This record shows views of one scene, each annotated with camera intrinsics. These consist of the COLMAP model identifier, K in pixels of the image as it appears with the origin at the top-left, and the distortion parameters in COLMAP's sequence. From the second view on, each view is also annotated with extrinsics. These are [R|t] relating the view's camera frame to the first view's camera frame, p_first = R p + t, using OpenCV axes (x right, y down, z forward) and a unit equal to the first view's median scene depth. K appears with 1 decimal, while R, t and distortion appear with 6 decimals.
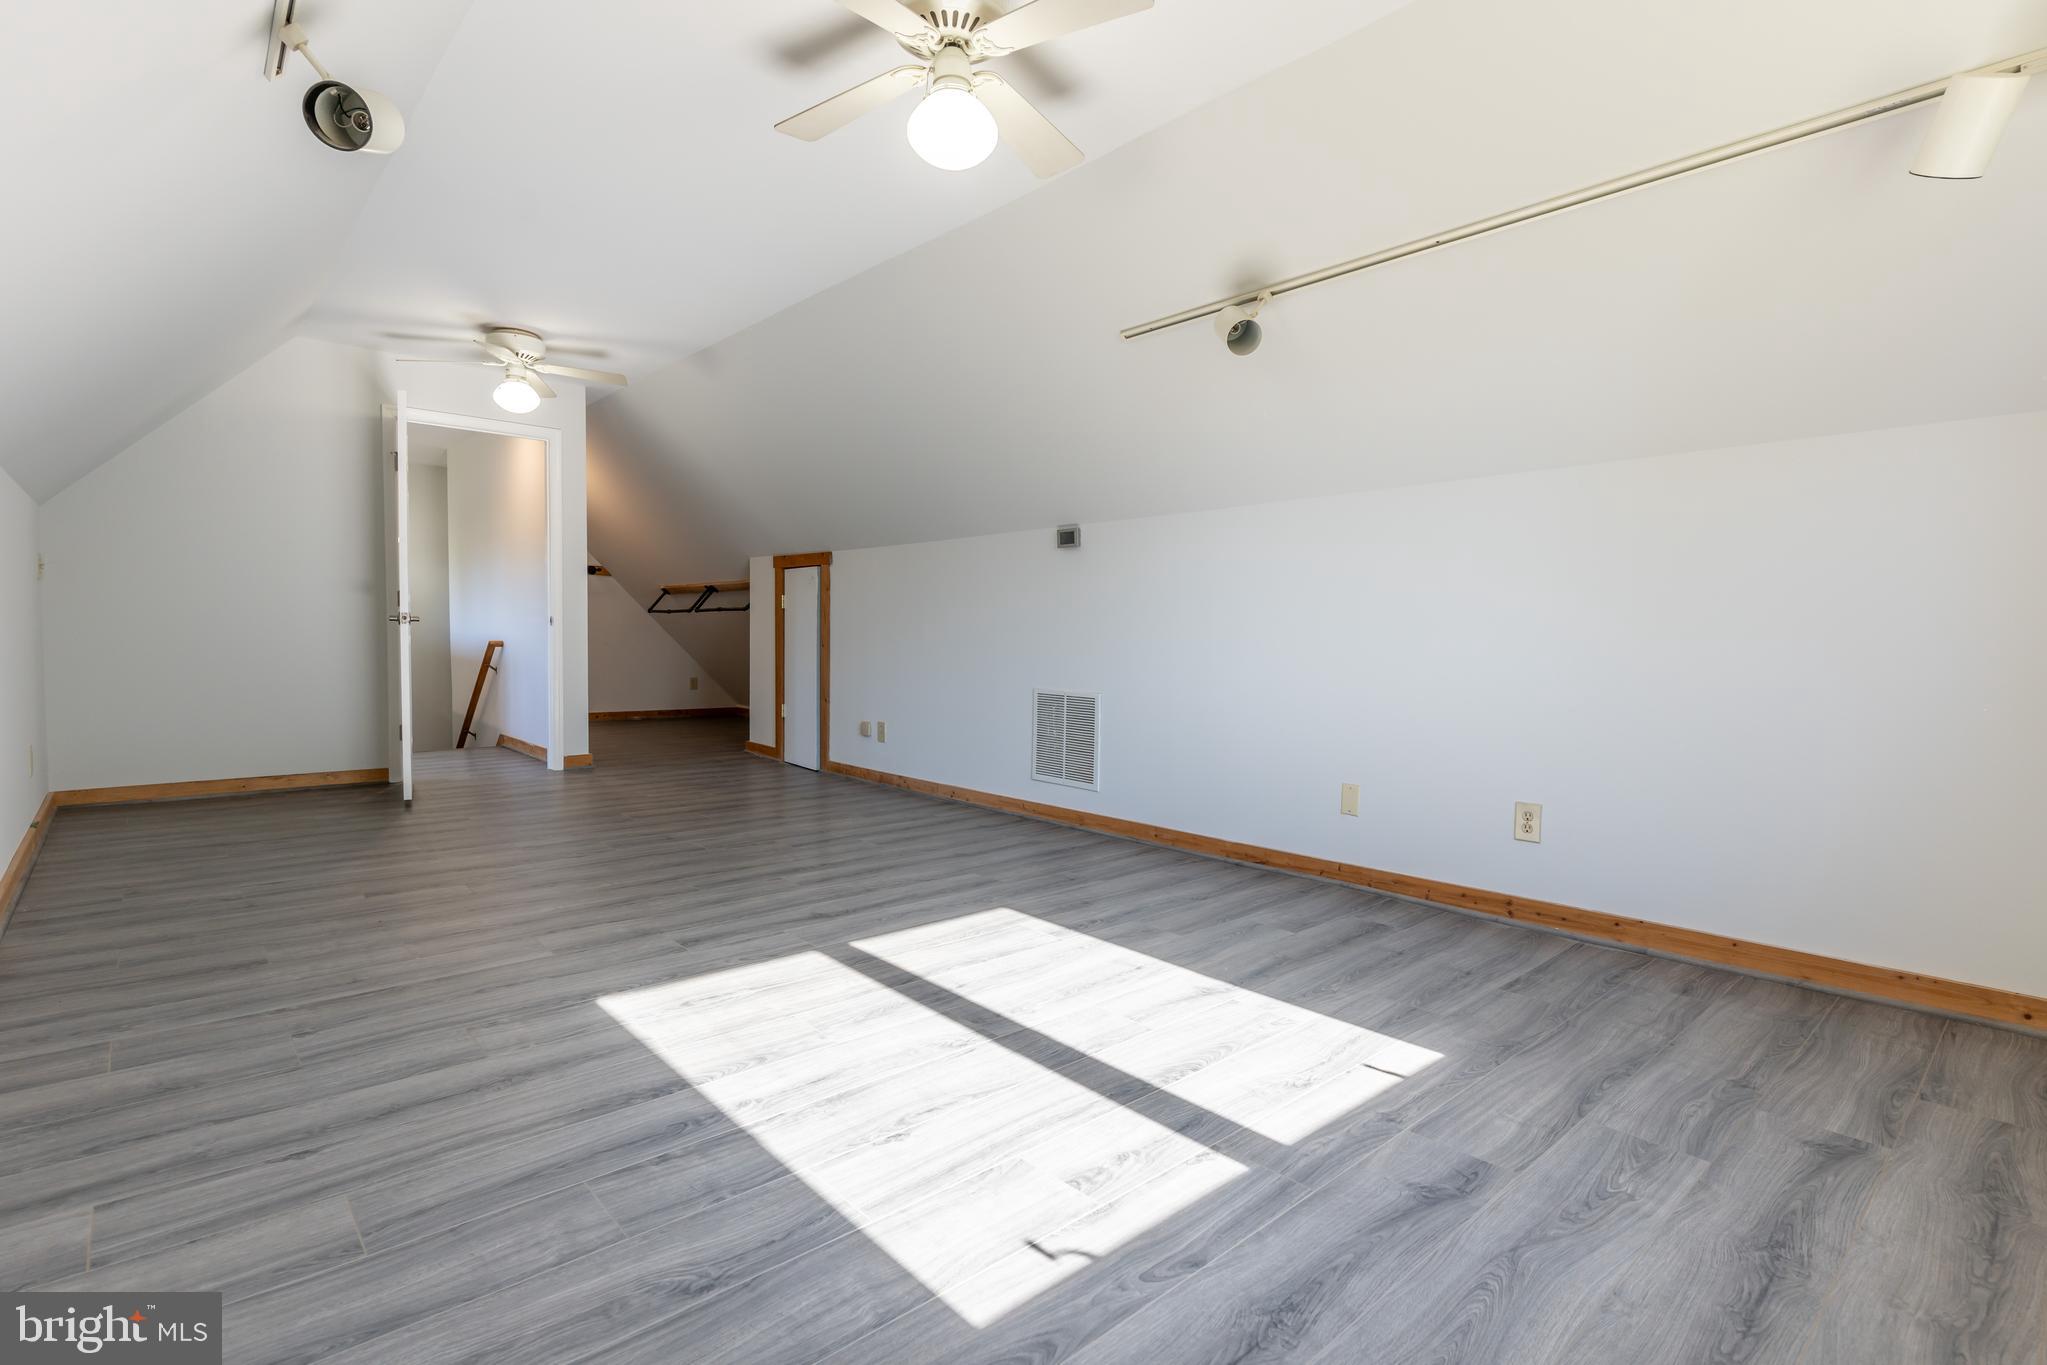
lens RADIAL K [[970.9, 0, 1029.3], [0, 970.9, 678.1], [0, 0, 1]] dist [-0.000780, 0.000324]
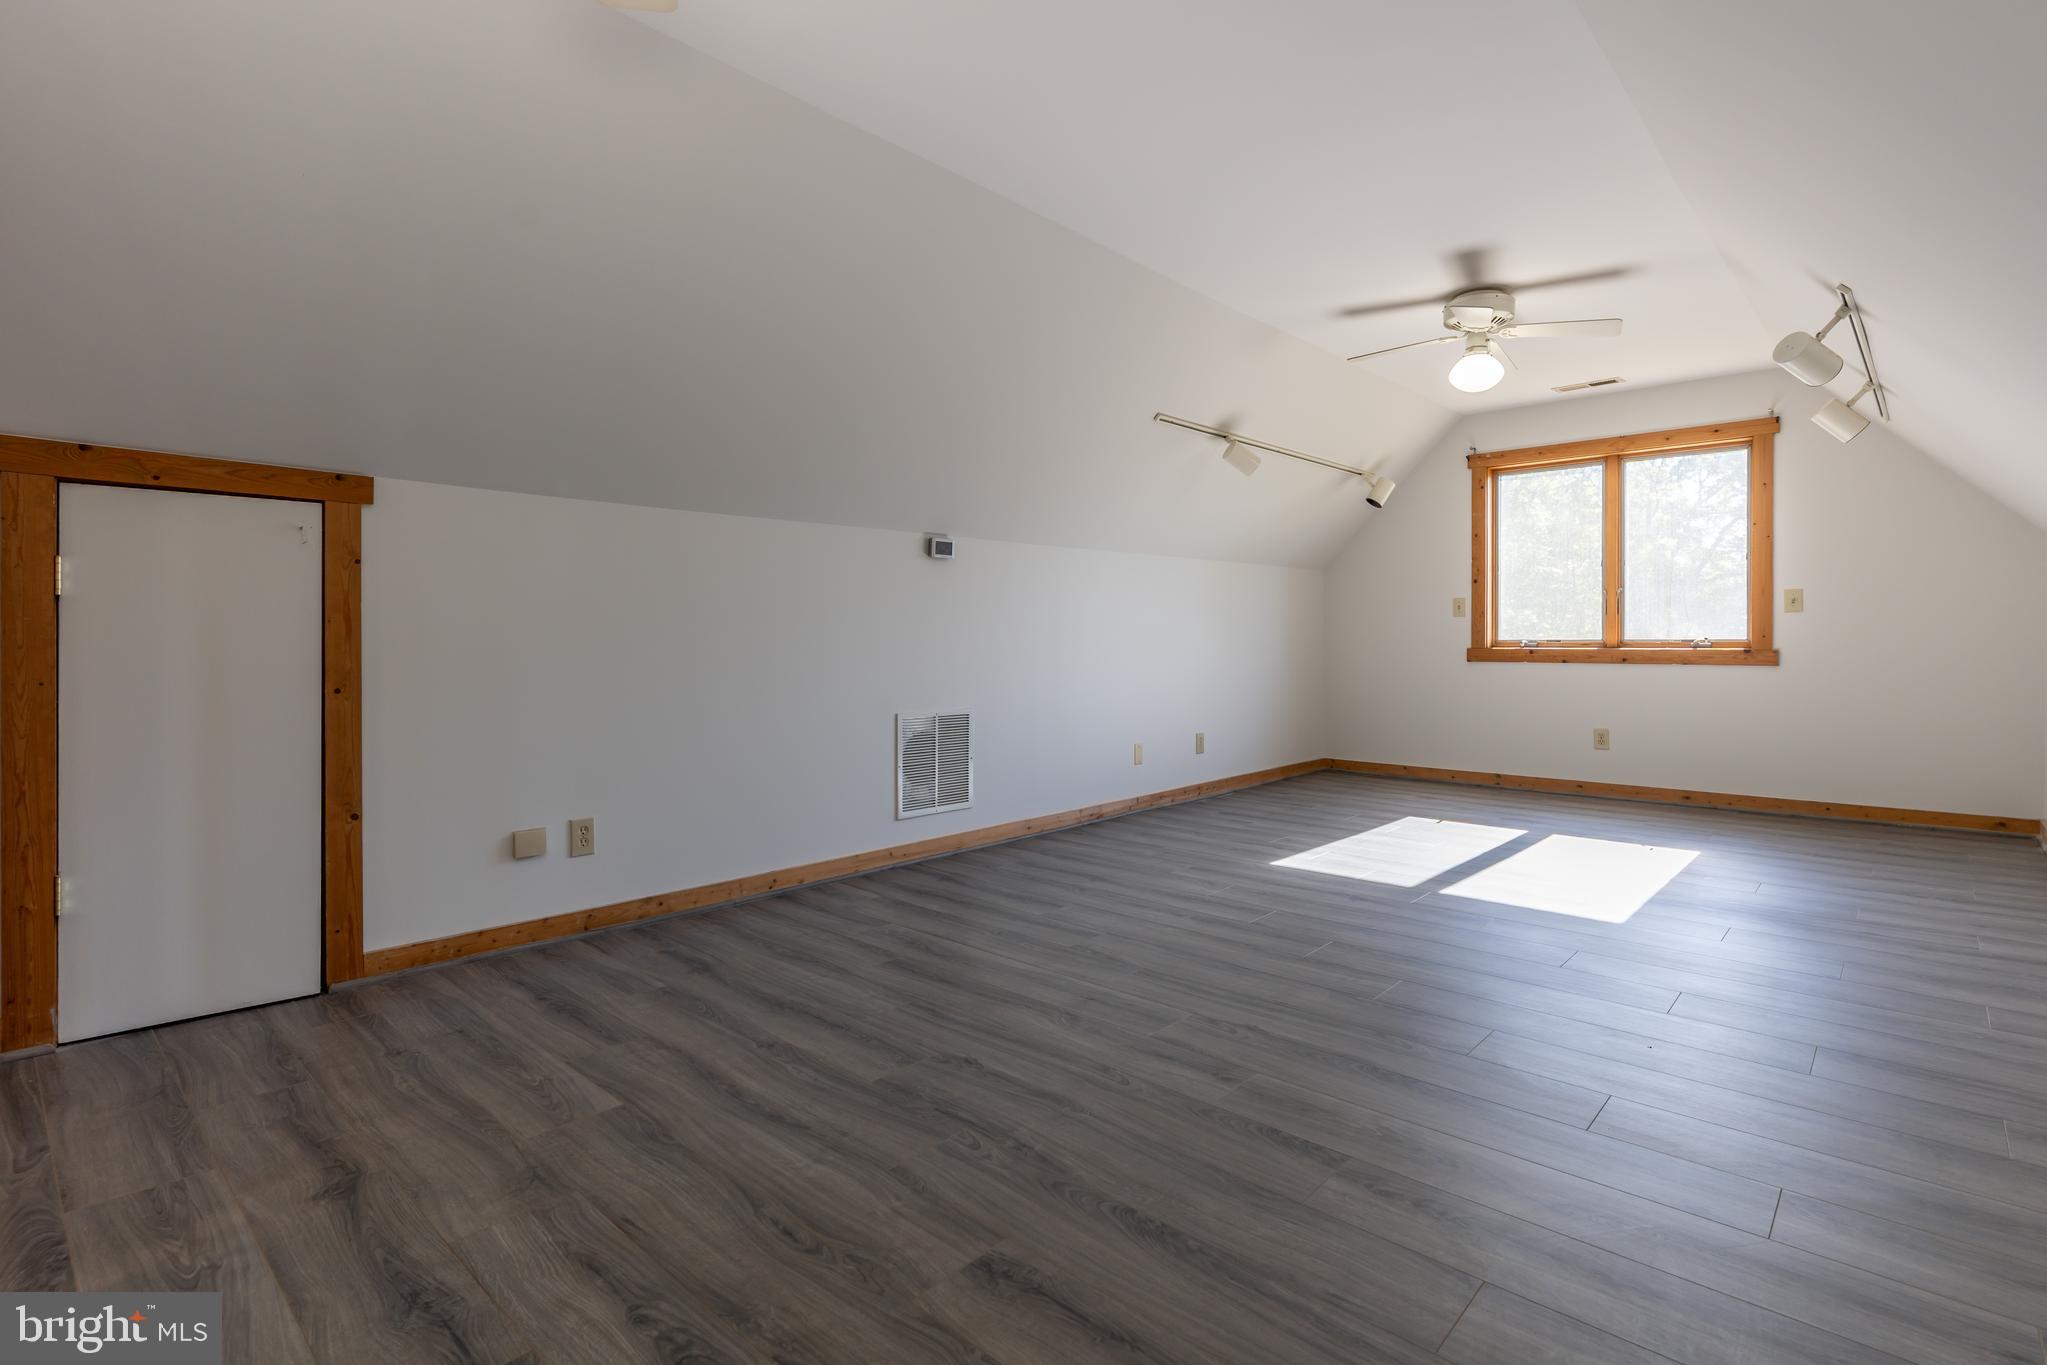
lens RADIAL K [[970.9, 0, 1030.2], [0, 970.9, 670.4], [0, 0, 1]] dist [-0.000780, 0.000324]
pose [[-0.087308, -0.029079, 0.995757, -0.891316], [0.060412, 0.997580, 0.034429, -0.052051], [-0.994348, 0.063161, -0.085340, 0.981977]]
